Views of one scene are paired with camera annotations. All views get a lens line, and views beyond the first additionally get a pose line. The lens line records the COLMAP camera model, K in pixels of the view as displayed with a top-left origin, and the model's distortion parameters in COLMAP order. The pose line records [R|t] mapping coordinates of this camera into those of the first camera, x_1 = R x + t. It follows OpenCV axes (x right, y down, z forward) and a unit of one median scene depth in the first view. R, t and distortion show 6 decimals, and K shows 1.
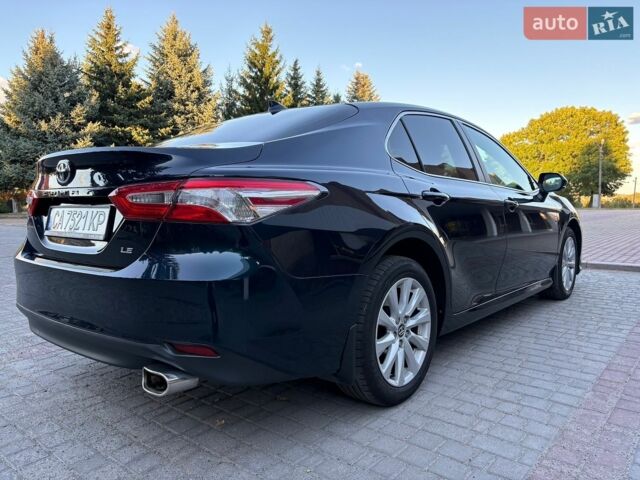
lens RADIAL K [[471.5, 0, 320.0], [0, 471.5, 240.0], [0, 0, 1]] dist [0.028145, -0.034053]
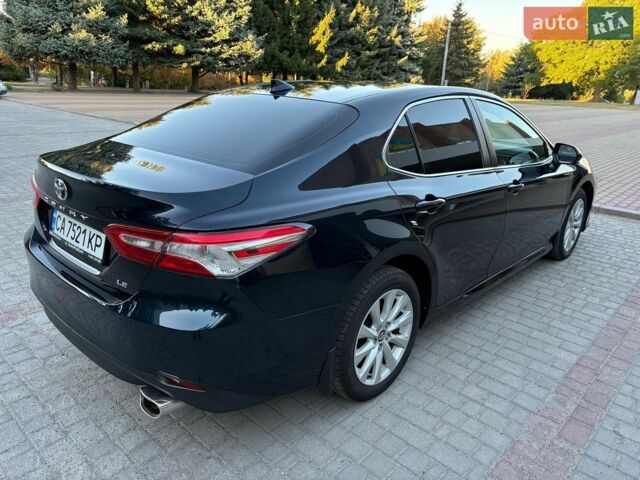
lens RADIAL K [[469.8, 0, 318.8], [0, 469.8, 239.6], [0, 0, 1]] dist [0.033536, -0.034732]
pose [[0.997573, 0.061610, -0.032441, 0.050167], [-0.052313, 0.970646, 0.234754, -0.266236], [0.045952, -0.232487, 0.971513, 0.002088]]
